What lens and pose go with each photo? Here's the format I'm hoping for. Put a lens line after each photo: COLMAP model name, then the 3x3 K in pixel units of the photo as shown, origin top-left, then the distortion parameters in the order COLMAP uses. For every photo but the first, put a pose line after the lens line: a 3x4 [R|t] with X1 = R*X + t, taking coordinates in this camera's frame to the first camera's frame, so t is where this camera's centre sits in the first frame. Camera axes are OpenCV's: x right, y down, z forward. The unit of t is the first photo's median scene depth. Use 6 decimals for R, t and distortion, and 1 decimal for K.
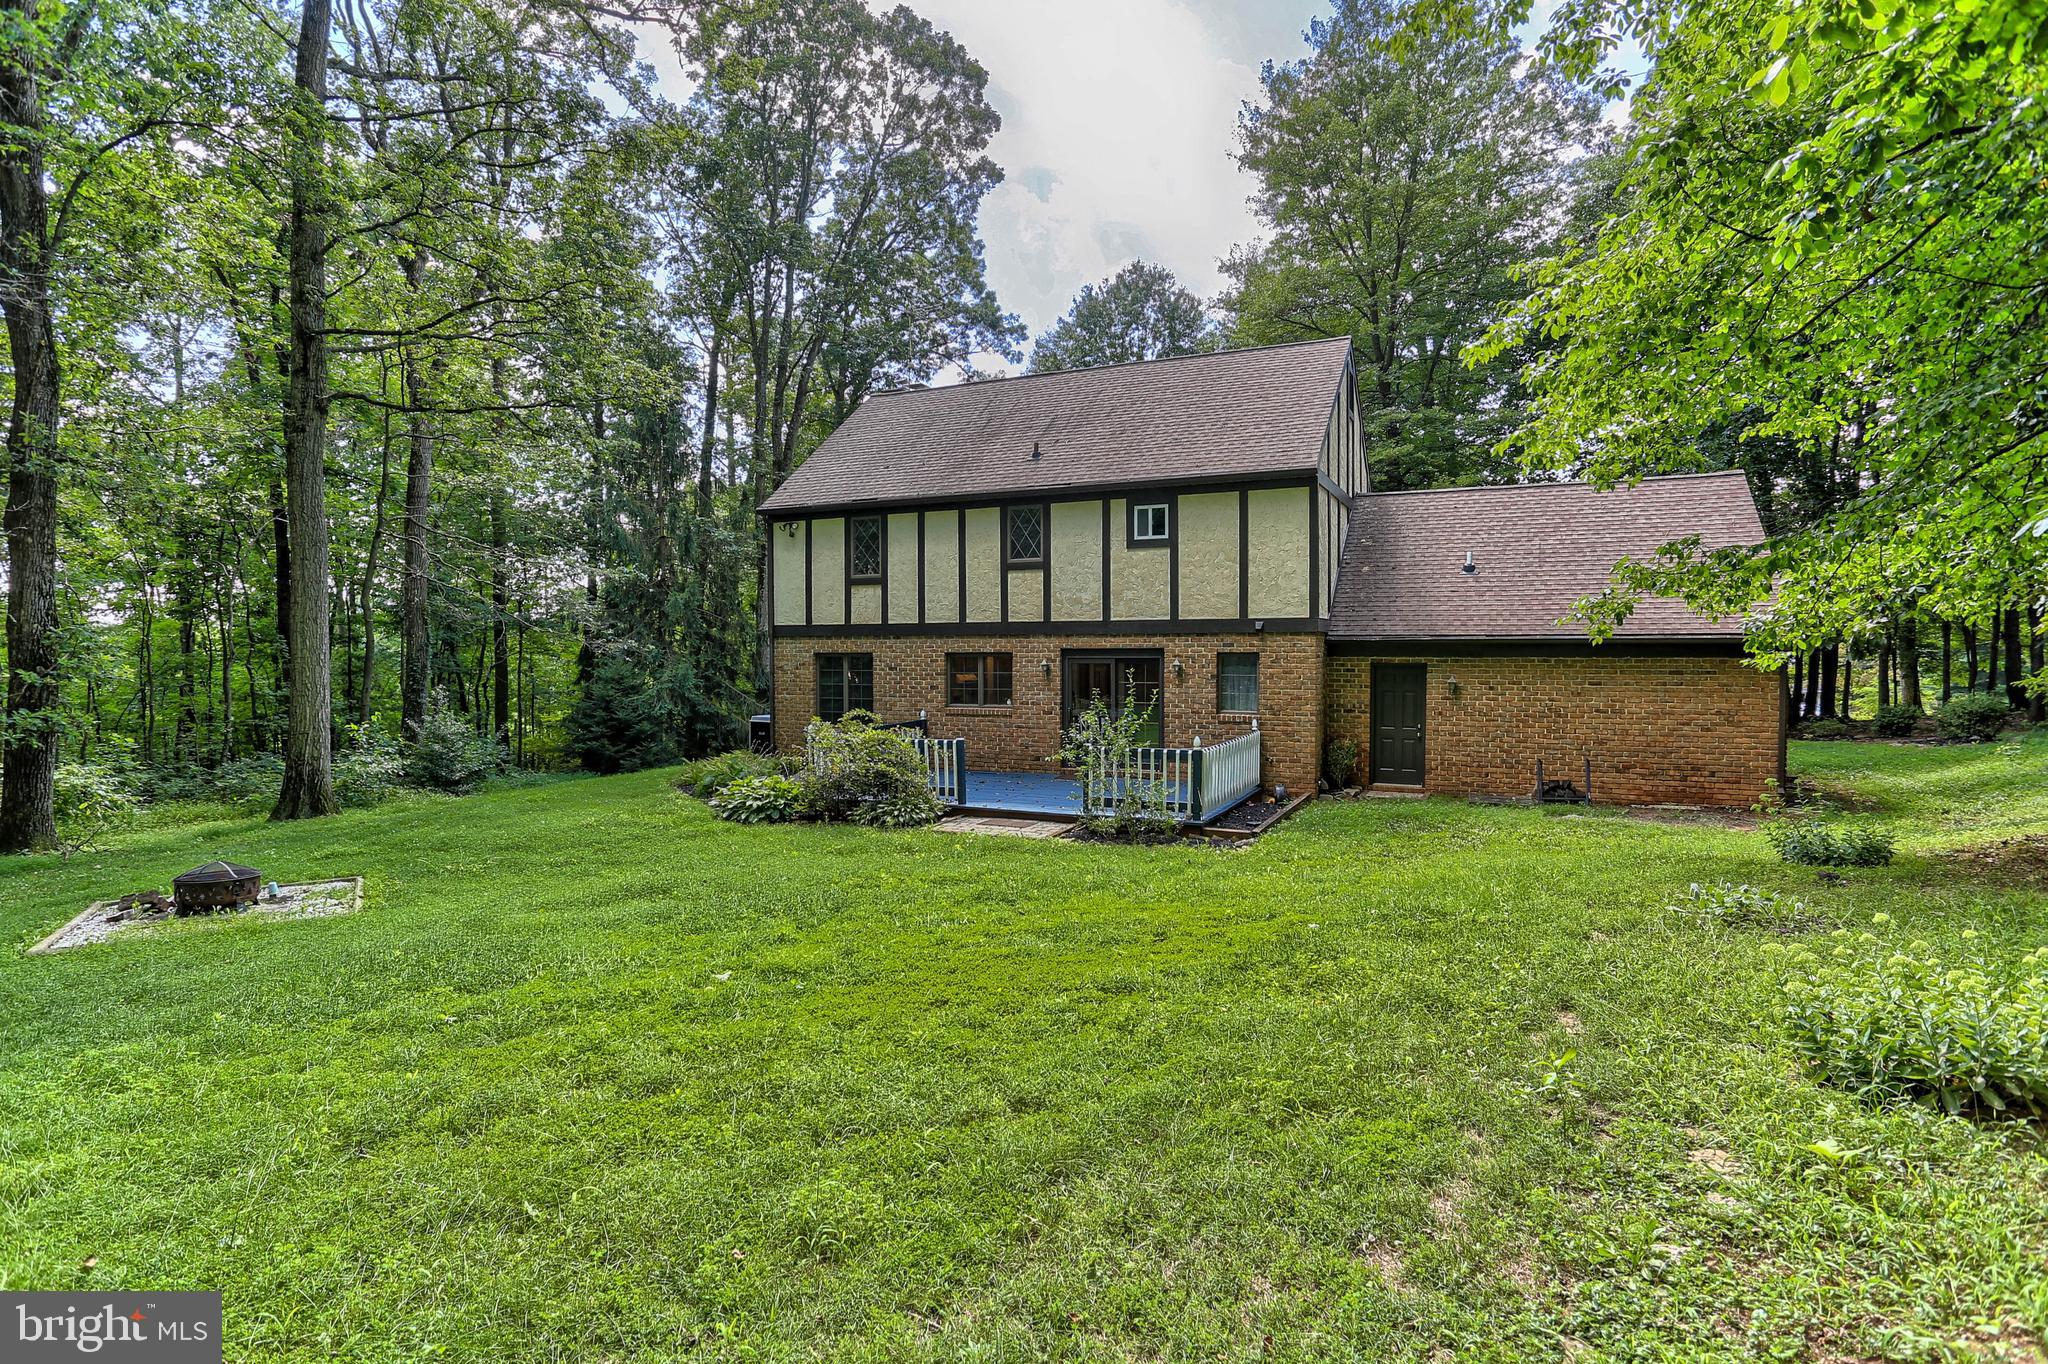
lens RADIAL K [[1029.1, 0, 1013.8], [0, 1029.1, 673.7], [0, 0, 1]] dist [-0.014469, 0.000590]
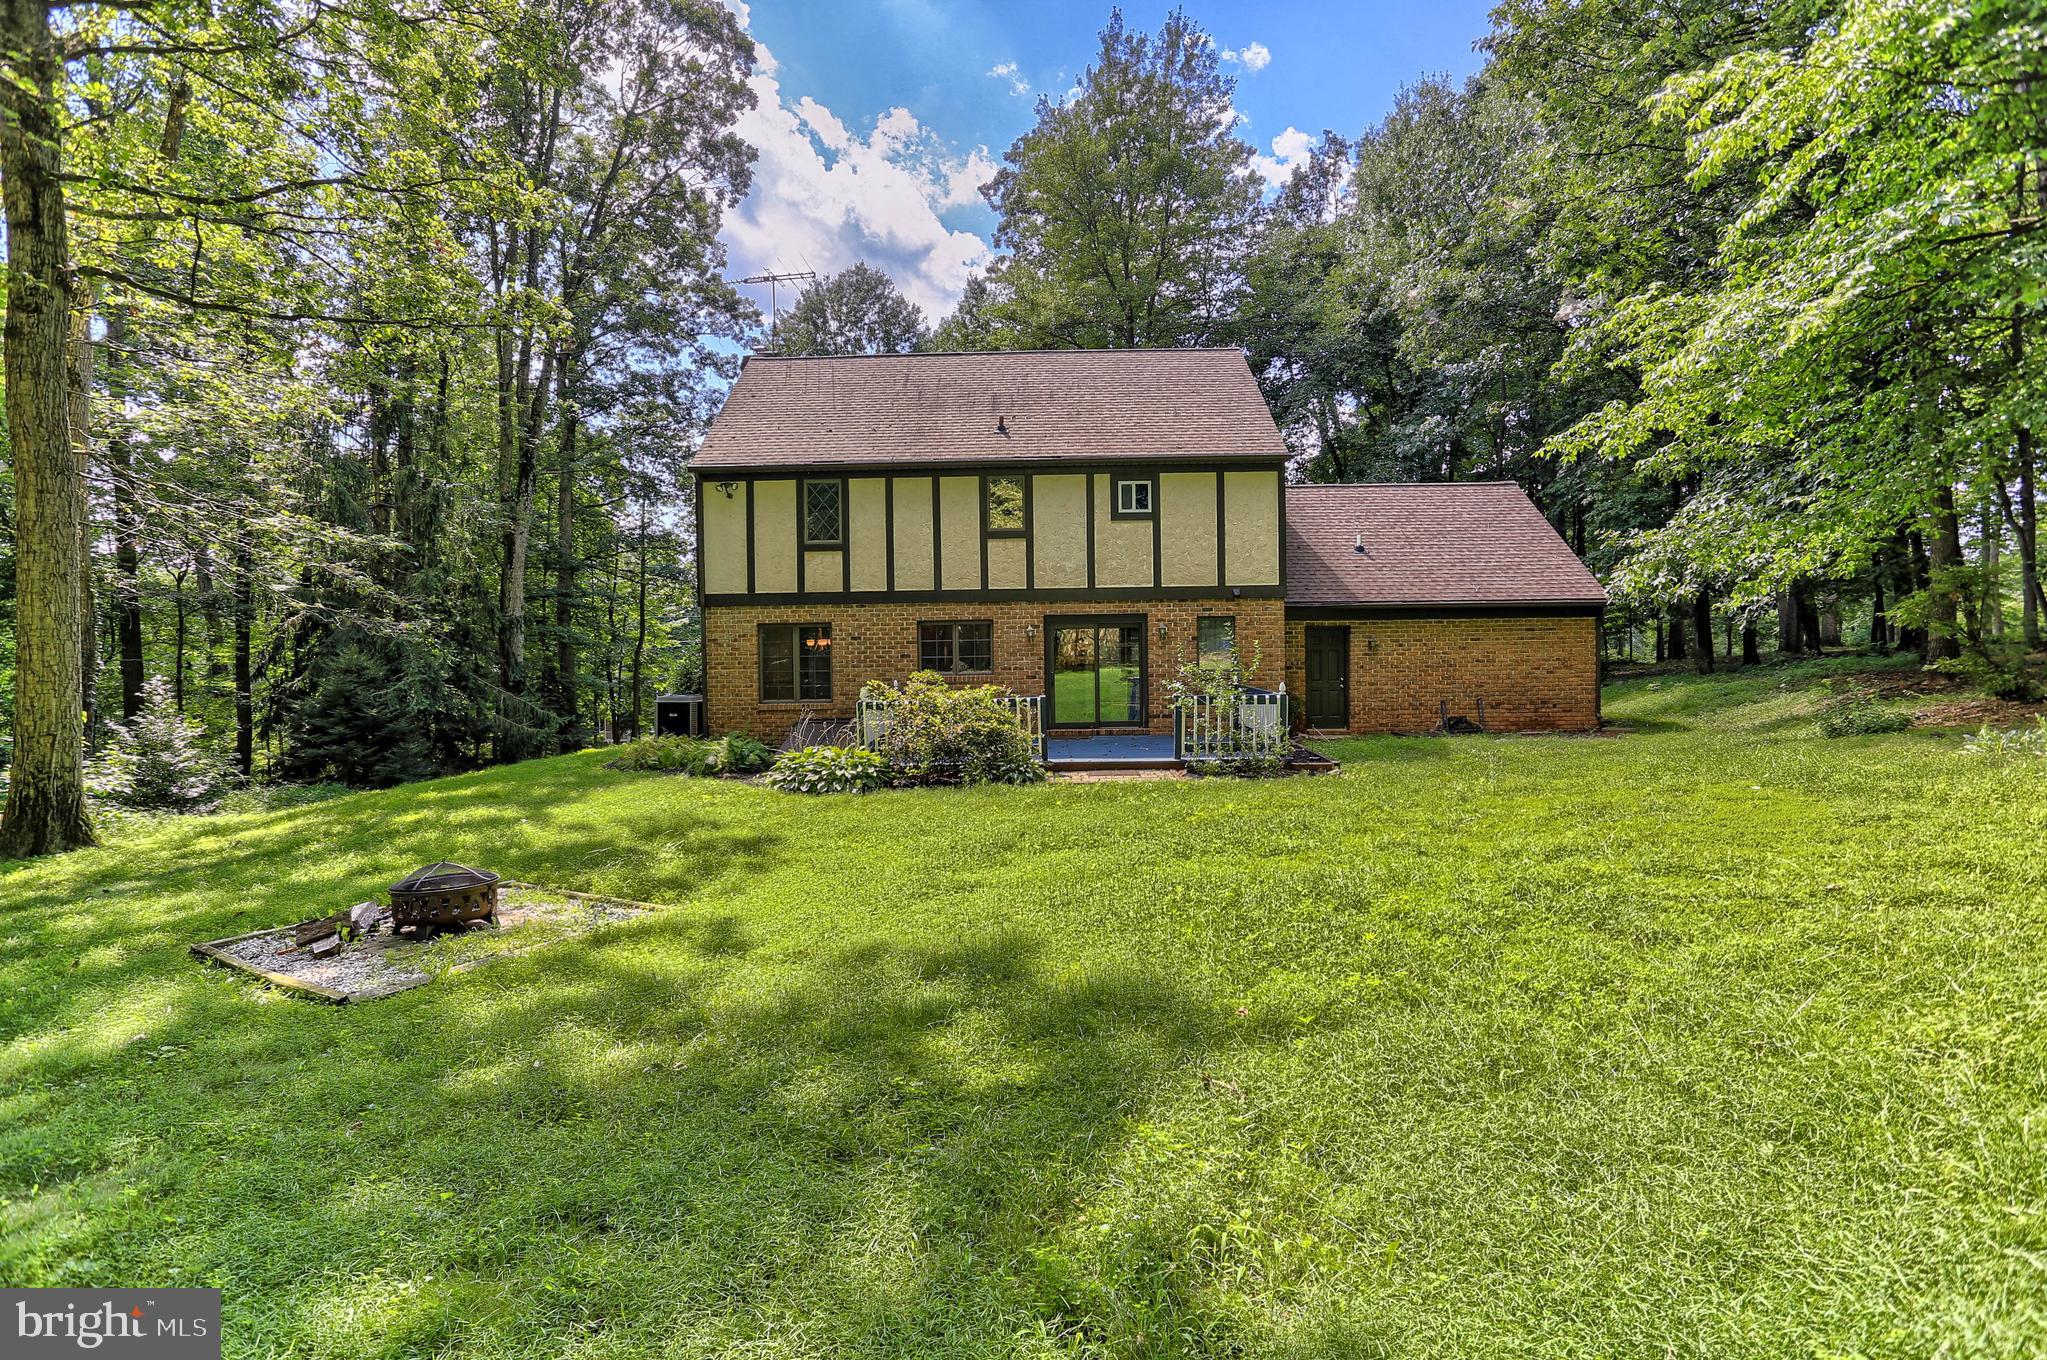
lens RADIAL K [[984.4, 0, 1014.3], [0, 984.4, 670.9], [0, 0, 1]] dist [-0.026346, 0.000238]
pose [[0.915224, -0.019350, 0.402480, -0.382406], [0.021151, 0.999776, -0.000030, 0.031467], [-0.402389, 0.008541, 0.915429, 0.102790]]
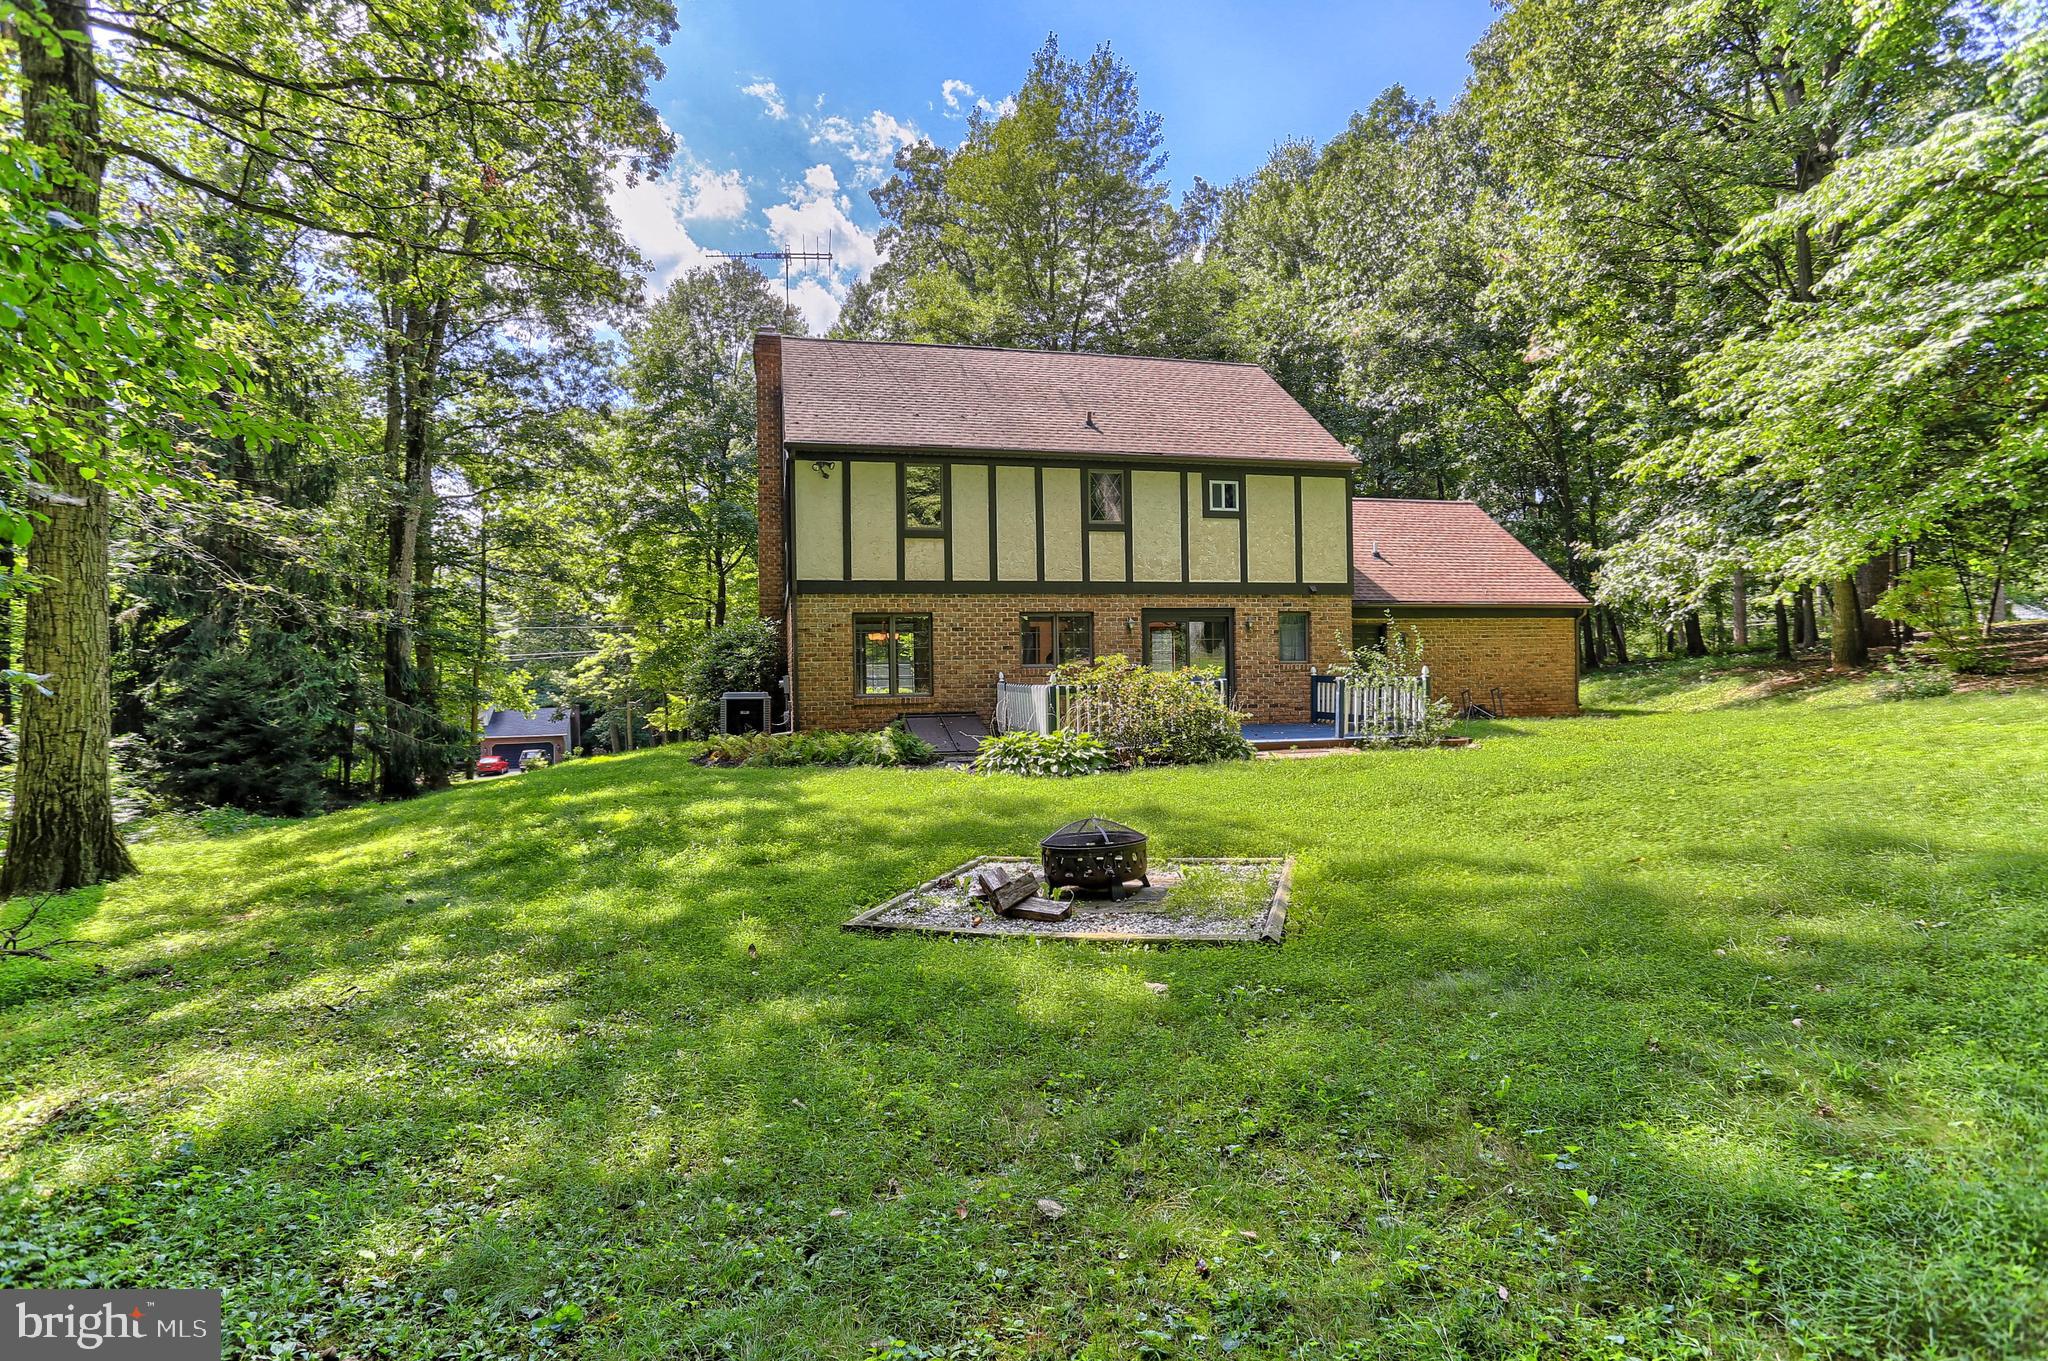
lens RADIAL K [[983.1, 0, 1024.0], [0, 983.1, 680.5], [0, 0, 1]] dist [-0.034395, 0.000347]
pose [[0.783542, -0.017047, 0.621105, -0.676208], [0.028440, 0.999560, -0.008444, 0.055432], [-0.620687, 0.024281, 0.783682, 0.284955]]
